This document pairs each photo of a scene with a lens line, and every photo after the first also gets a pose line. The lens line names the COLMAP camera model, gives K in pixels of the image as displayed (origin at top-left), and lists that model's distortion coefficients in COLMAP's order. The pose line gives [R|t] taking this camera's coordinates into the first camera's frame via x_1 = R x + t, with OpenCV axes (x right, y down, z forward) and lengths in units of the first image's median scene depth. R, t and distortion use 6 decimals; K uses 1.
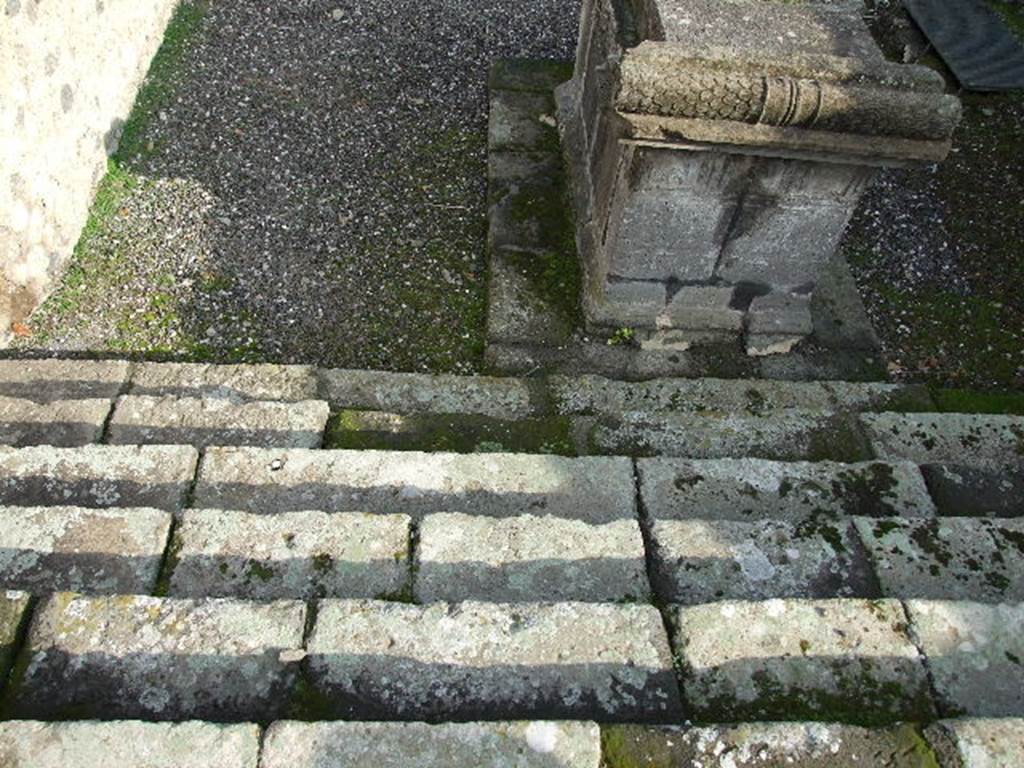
lens RADIAL K [[812.2, 0, 512.0], [0, 812.2, 384.0], [0, 0, 1]] dist [-0.034983, 0.012461]
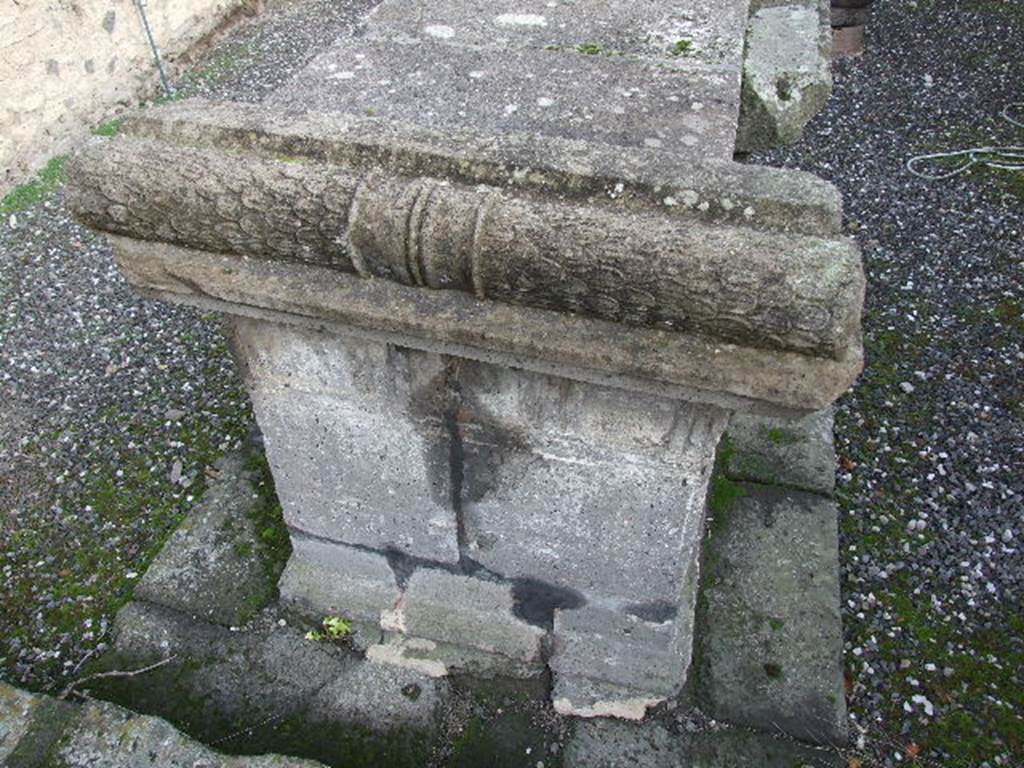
lens RADIAL K [[812.2, 0, 512.0], [0, 812.2, 384.0], [0, 0, 1]] dist [-0.034983, 0.012461]
pose [[0.957255, 0.115997, -0.264966, 0.386252], [-0.158557, 0.976602, -0.145289, -0.164751], [0.241913, 0.181091, 0.953249, 0.468373]]
